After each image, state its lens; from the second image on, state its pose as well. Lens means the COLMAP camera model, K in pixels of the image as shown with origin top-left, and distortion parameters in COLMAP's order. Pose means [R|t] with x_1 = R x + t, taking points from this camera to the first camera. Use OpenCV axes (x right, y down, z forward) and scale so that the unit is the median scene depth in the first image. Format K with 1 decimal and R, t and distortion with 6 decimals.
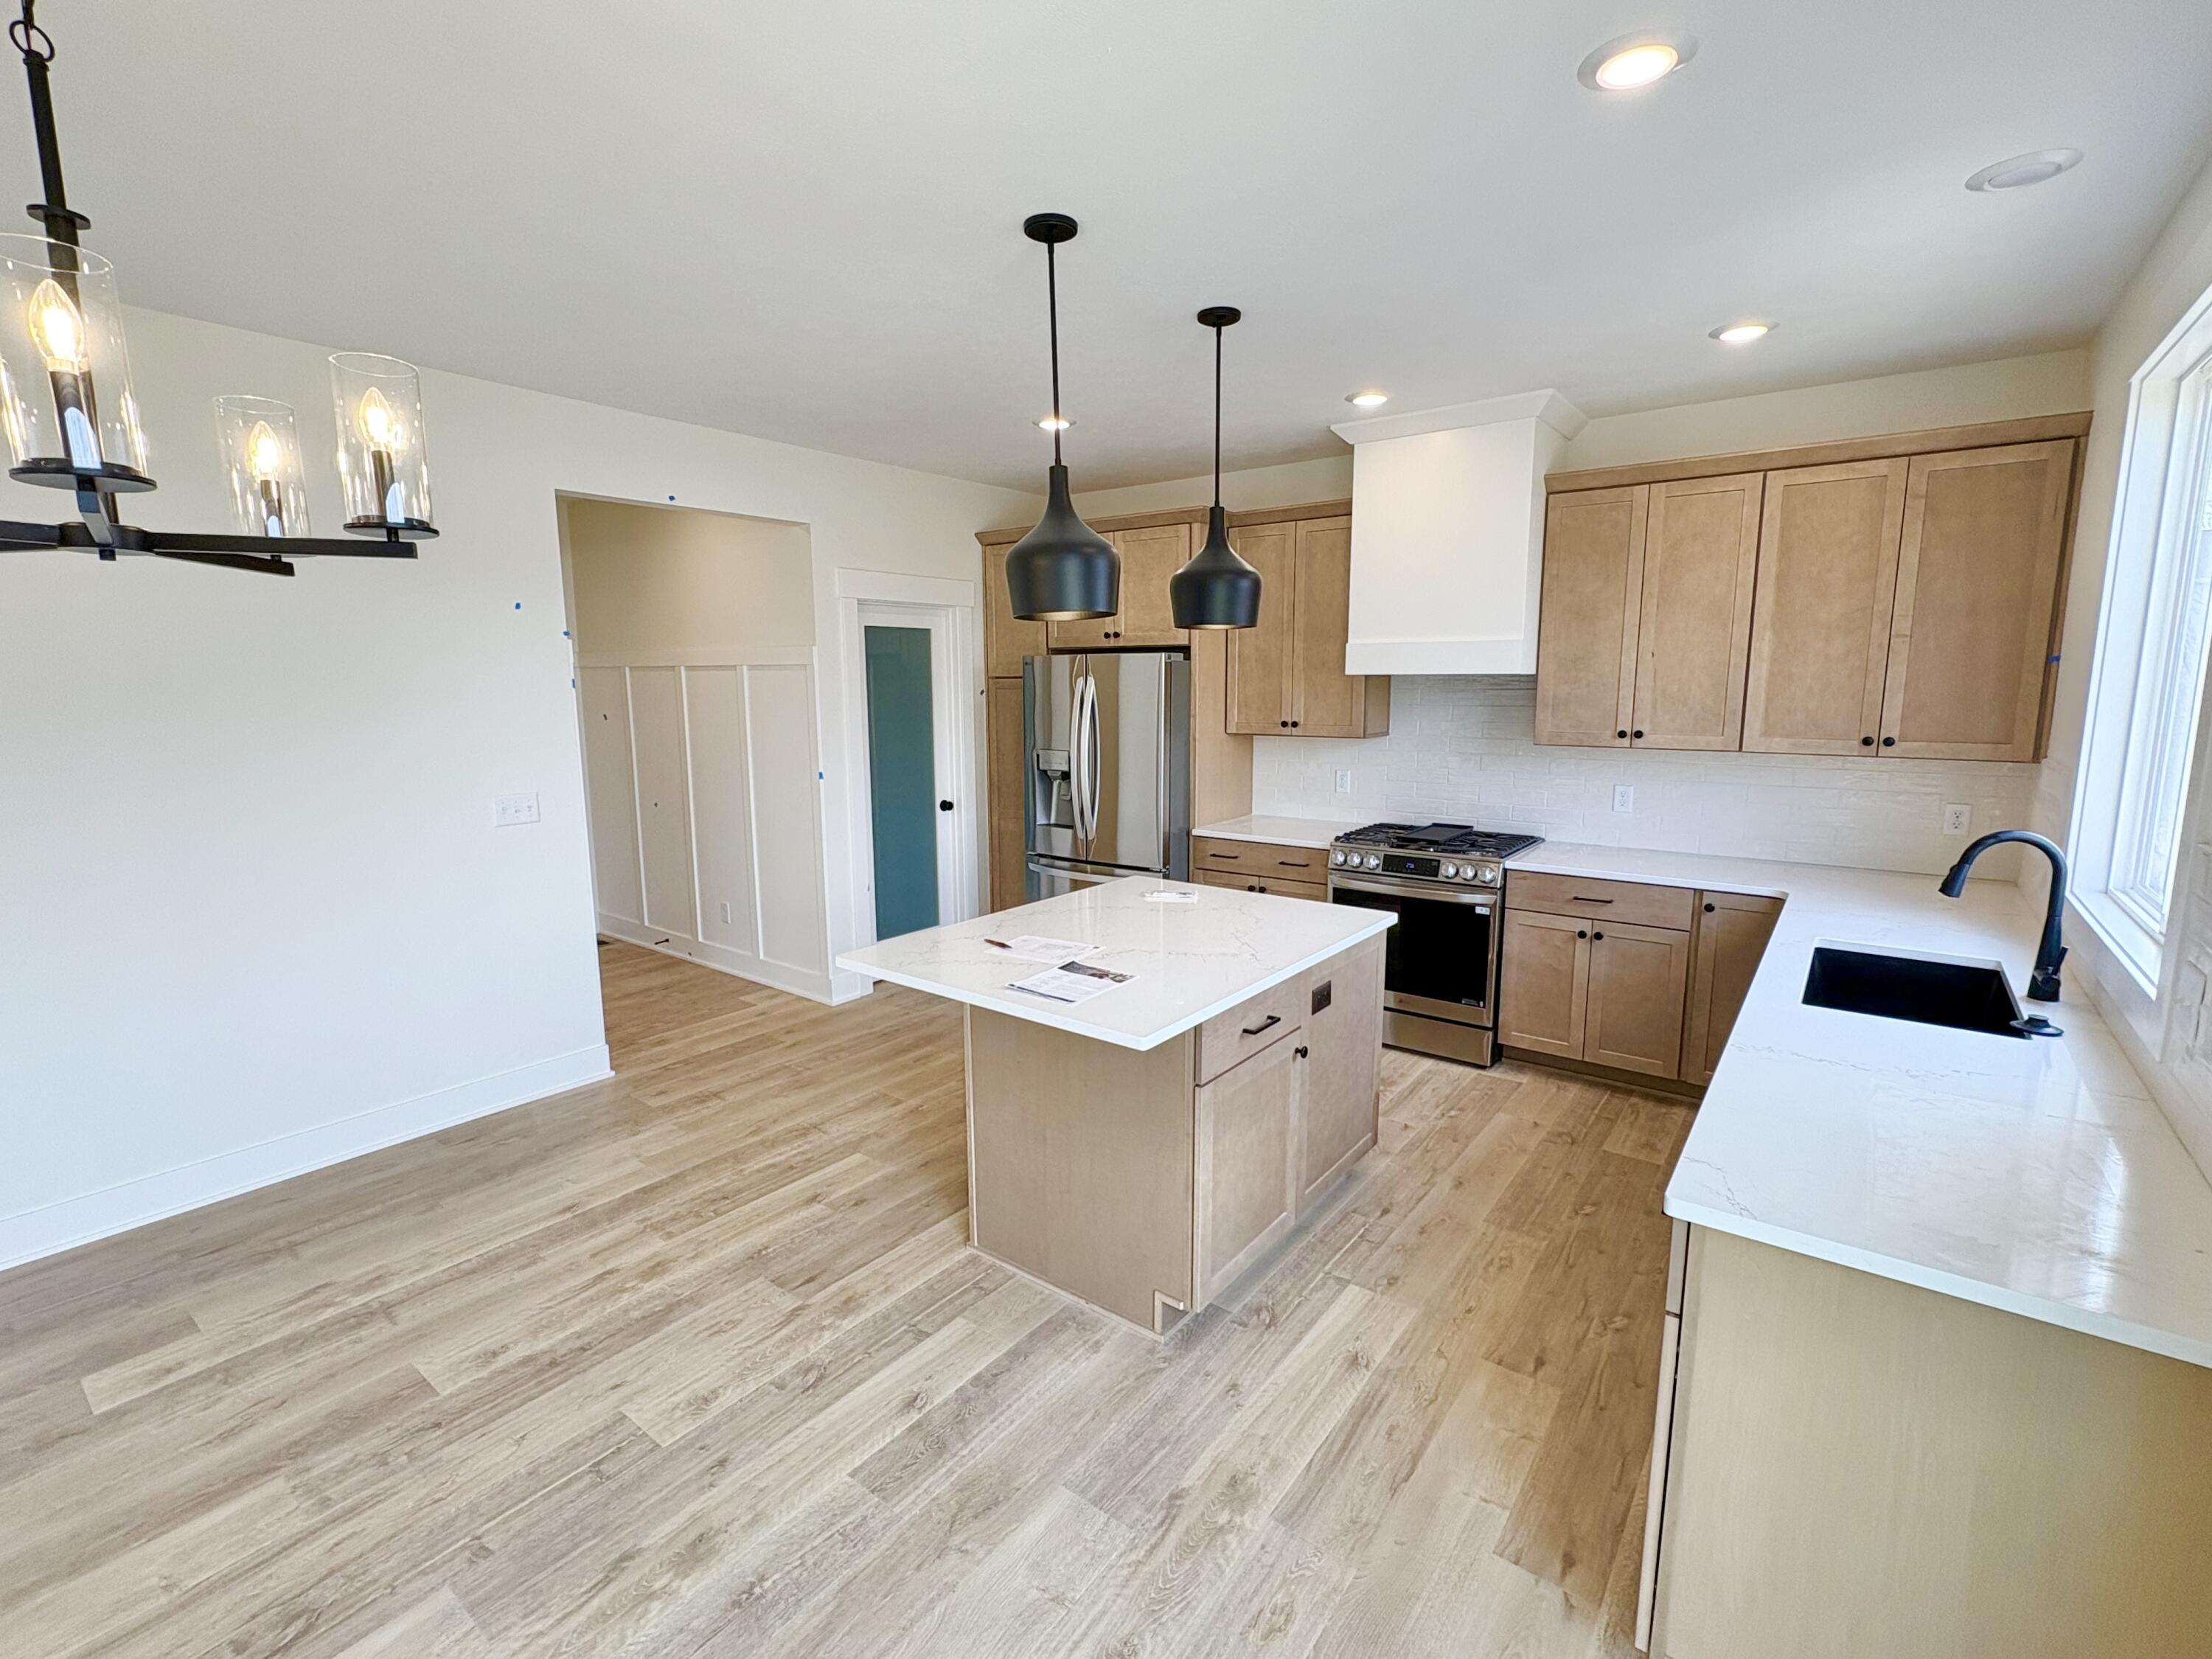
lens RADIAL K [[1001.4, 0, 1096.3], [0, 1001.4, 825.1], [0, 0, 1]] dist [-0.001060, -0.000601]
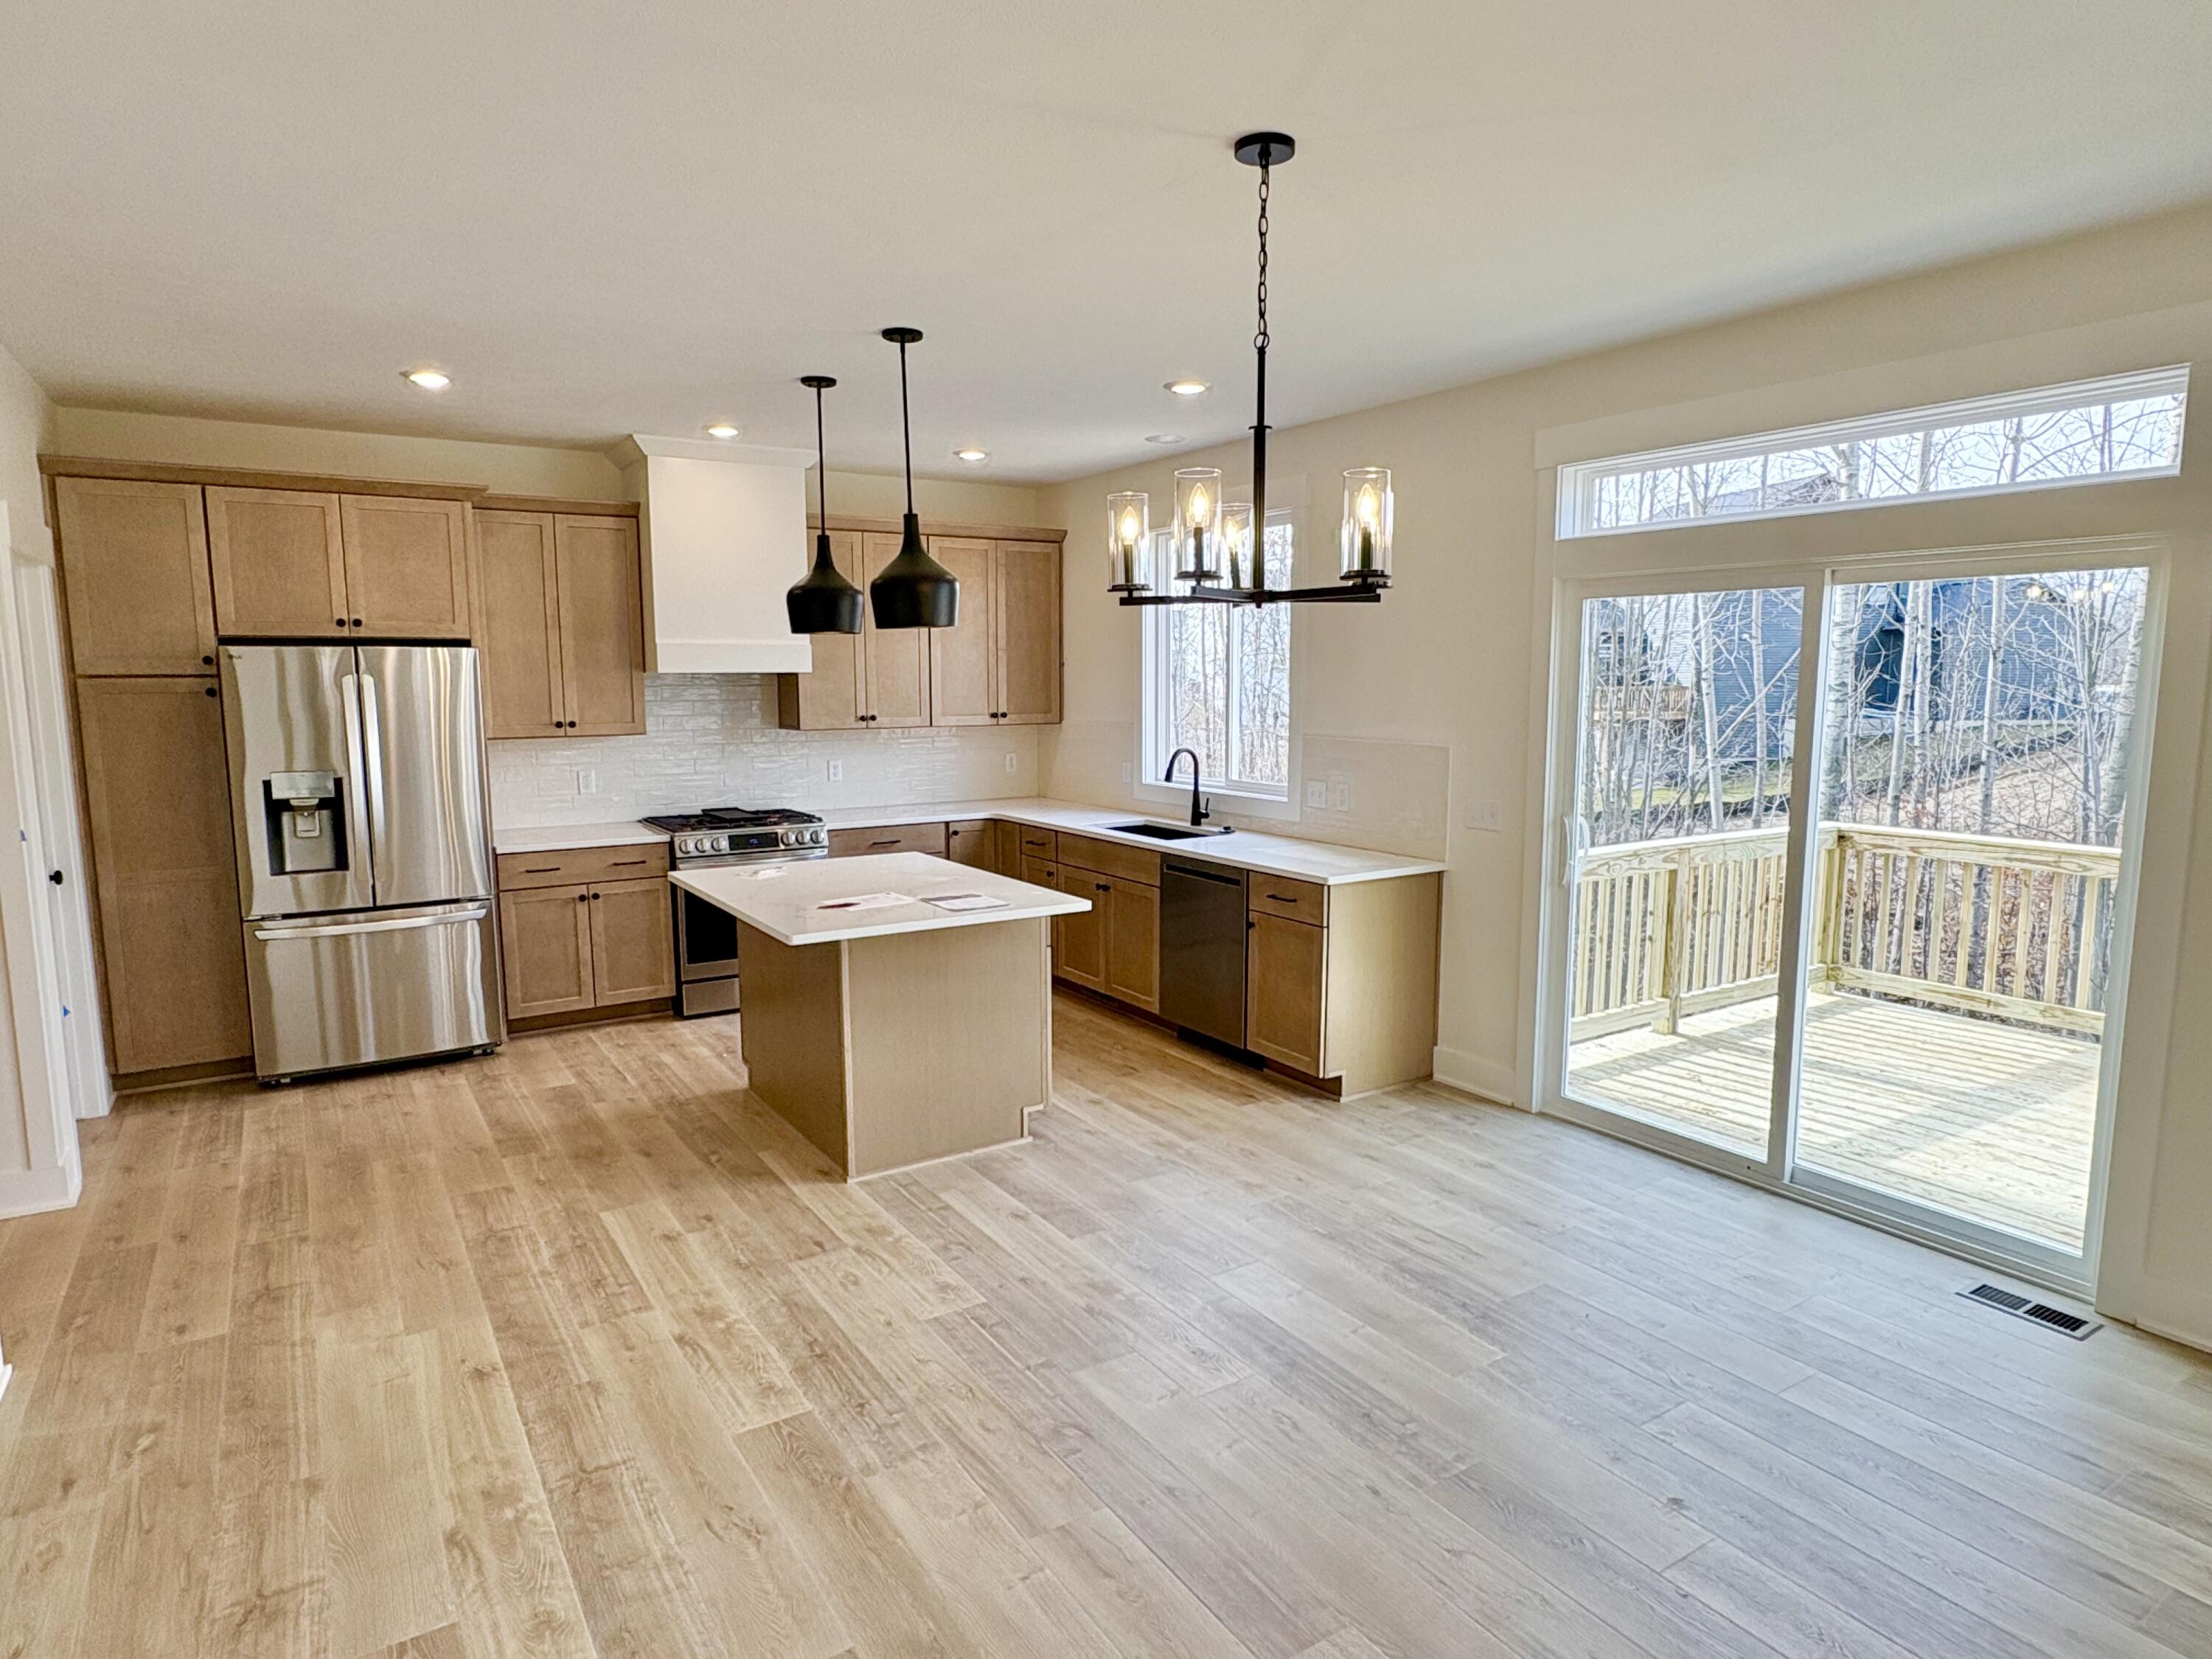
lens RADIAL K [[1273.6, 0, 1093.4], [0, 1273.6, 831.8], [0, 0, 1]] dist [-0.000025, -0.000654]
pose [[0.342368, -0.115006, 0.932501, -1.092927], [0.139110, 0.987747, 0.070745, -0.023176], [-0.929211, 0.105499, 0.354171, 0.164328]]
